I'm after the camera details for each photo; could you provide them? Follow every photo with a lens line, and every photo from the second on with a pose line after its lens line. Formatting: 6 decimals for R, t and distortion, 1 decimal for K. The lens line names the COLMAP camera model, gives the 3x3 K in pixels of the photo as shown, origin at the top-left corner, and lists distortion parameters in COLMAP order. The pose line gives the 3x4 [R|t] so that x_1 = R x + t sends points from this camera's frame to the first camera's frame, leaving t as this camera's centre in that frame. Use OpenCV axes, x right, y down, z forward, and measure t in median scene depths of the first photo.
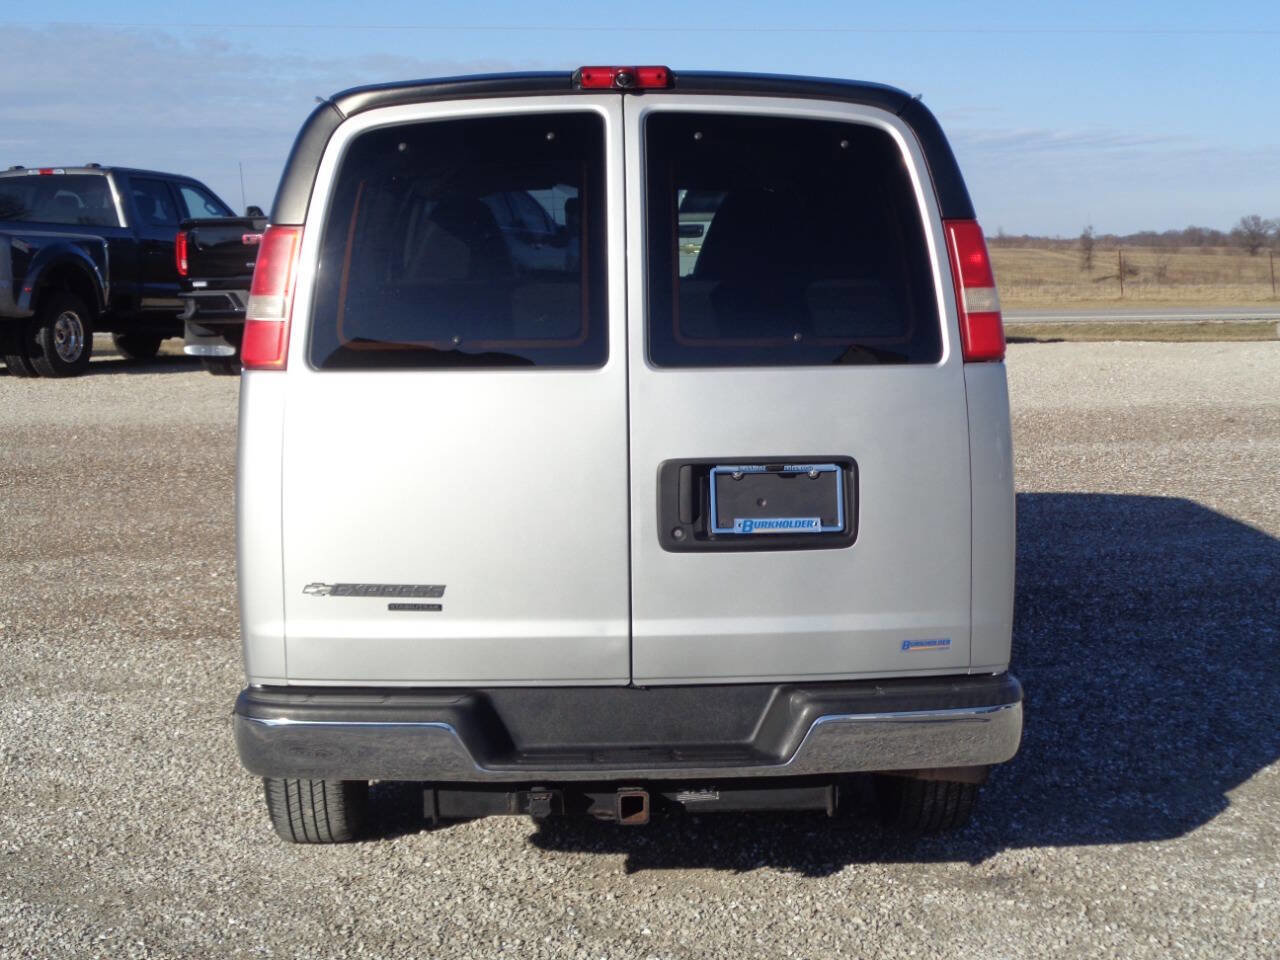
lens RADIAL K [[2133.6, 0, 640.0], [0, 2133.6, 480.0], [0, 0, 1]] dist [0.047513, -0.010300]
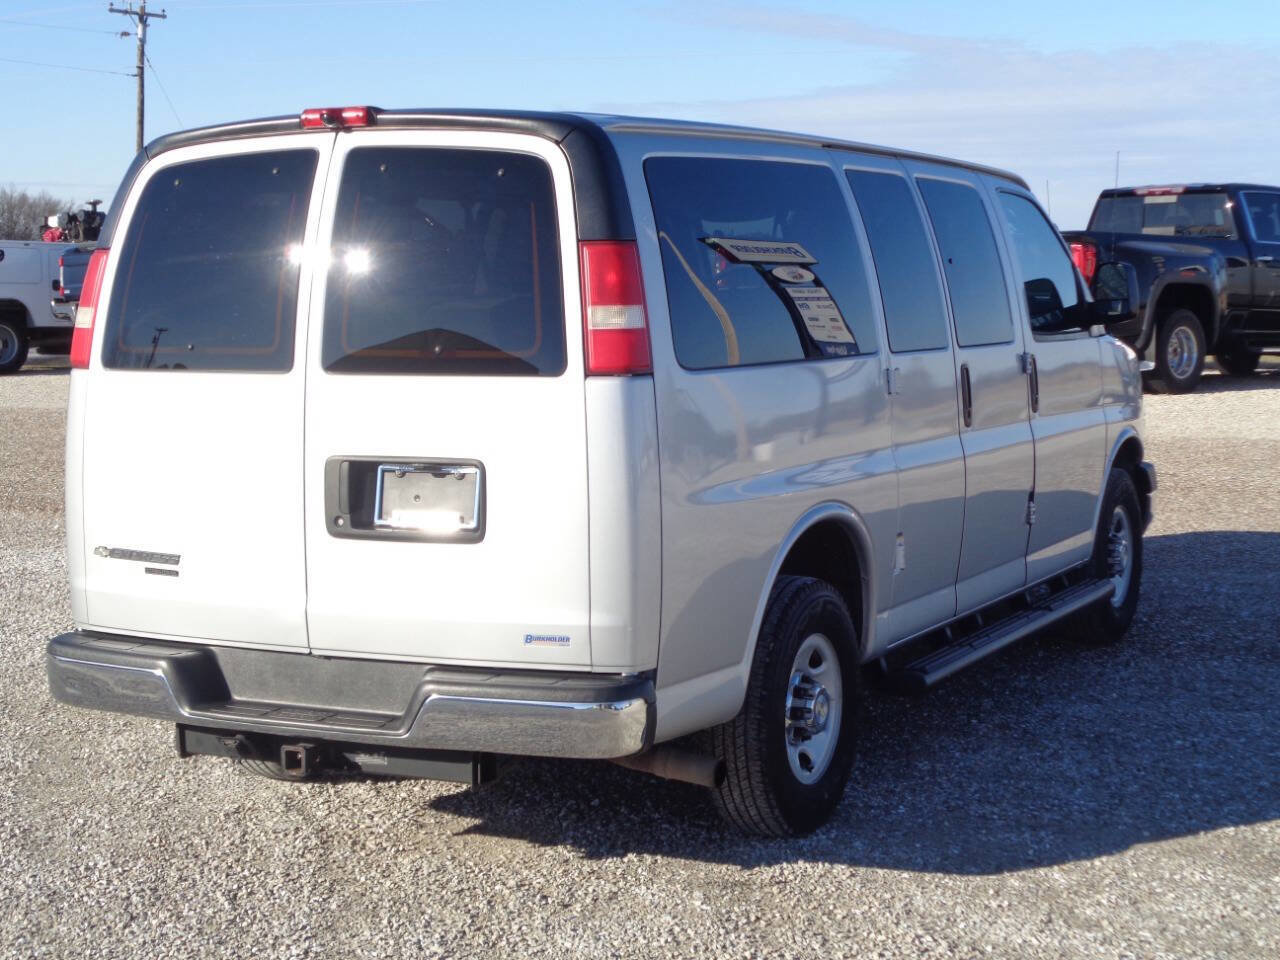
lens RADIAL K [[2133.6, 0, 640.0], [0, 2133.6, 480.0], [0, 0, 1]] dist [0.047513, -0.010300]
pose [[0.877385, 0.046948, -0.477485, 0.683509], [-0.050191, 0.998722, 0.005971, -0.011404], [0.477155, 0.018727, 0.878620, 0.085464]]
